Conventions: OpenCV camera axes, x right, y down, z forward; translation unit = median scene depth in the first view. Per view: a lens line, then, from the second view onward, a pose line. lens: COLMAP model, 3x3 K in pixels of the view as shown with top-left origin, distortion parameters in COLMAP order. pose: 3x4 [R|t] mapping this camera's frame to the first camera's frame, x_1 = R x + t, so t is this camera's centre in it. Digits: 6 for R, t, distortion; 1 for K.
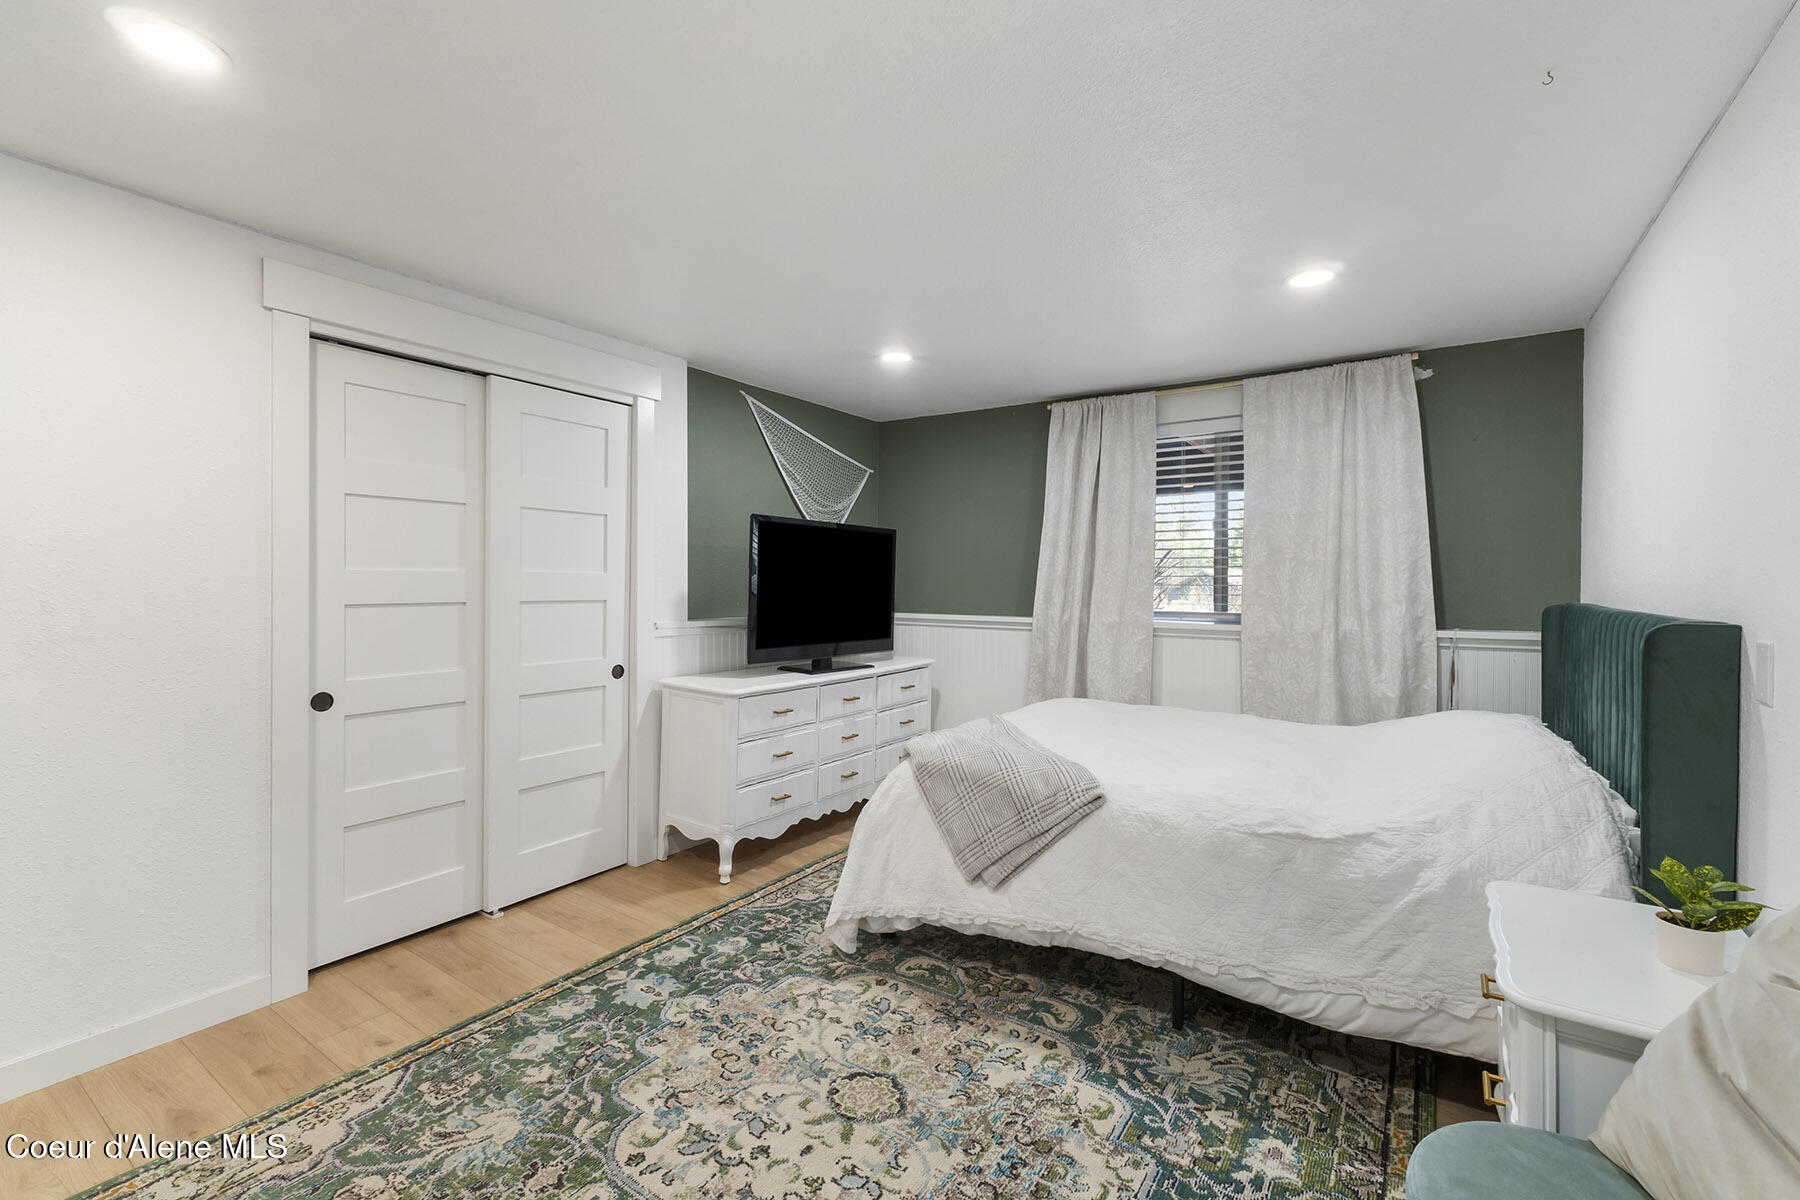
lens RADIAL K [[781.3, 0, 904.2], [0, 781.3, 595.5], [0, 0, 1]] dist [0.005783, -0.000102]
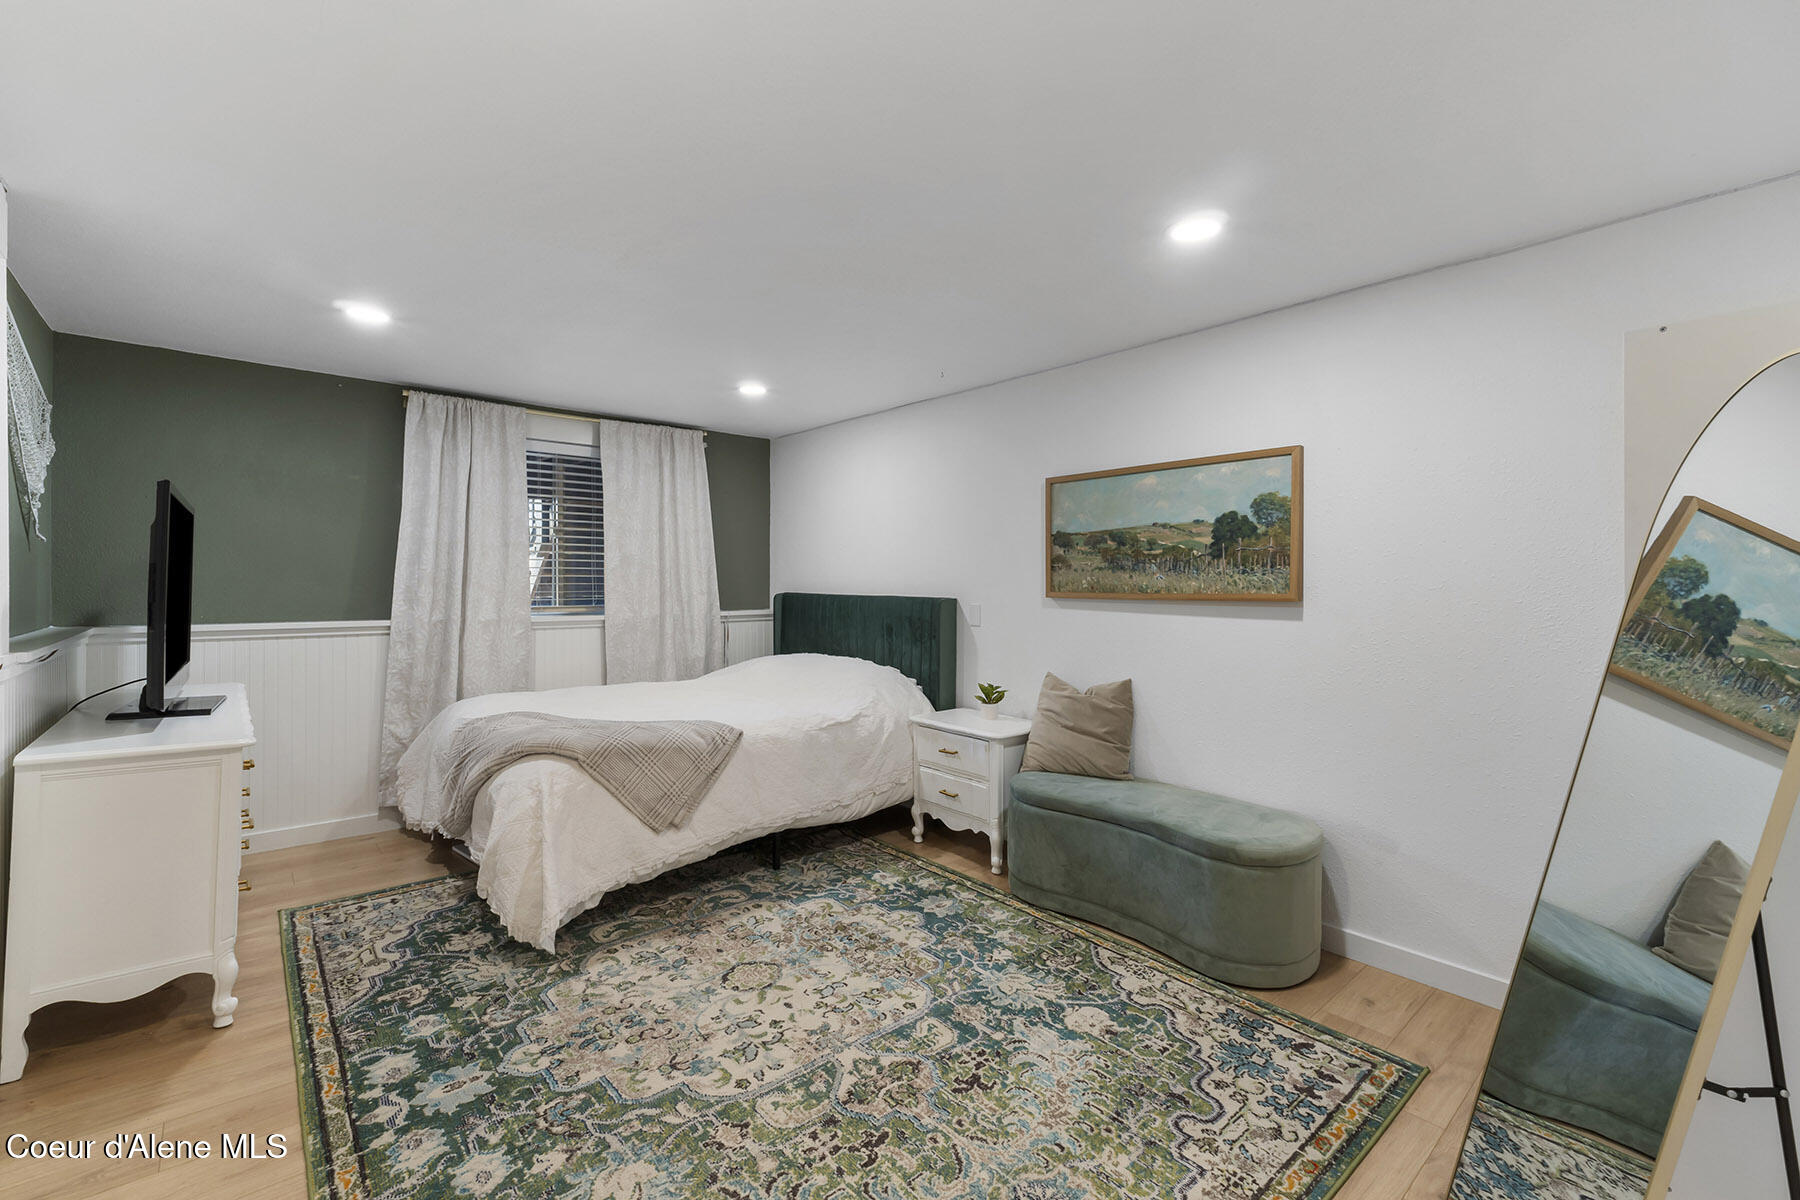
lens RADIAL K [[781.3, 0, 904.2], [0, 781.3, 595.5], [0, 0, 1]] dist [0.005783, -0.000102]
pose [[0.238662, -0.021764, 0.970859, -1.004900], [0.014057, 0.999722, 0.018956, -0.016210], [-0.971001, 0.009123, 0.238901, 0.348322]]
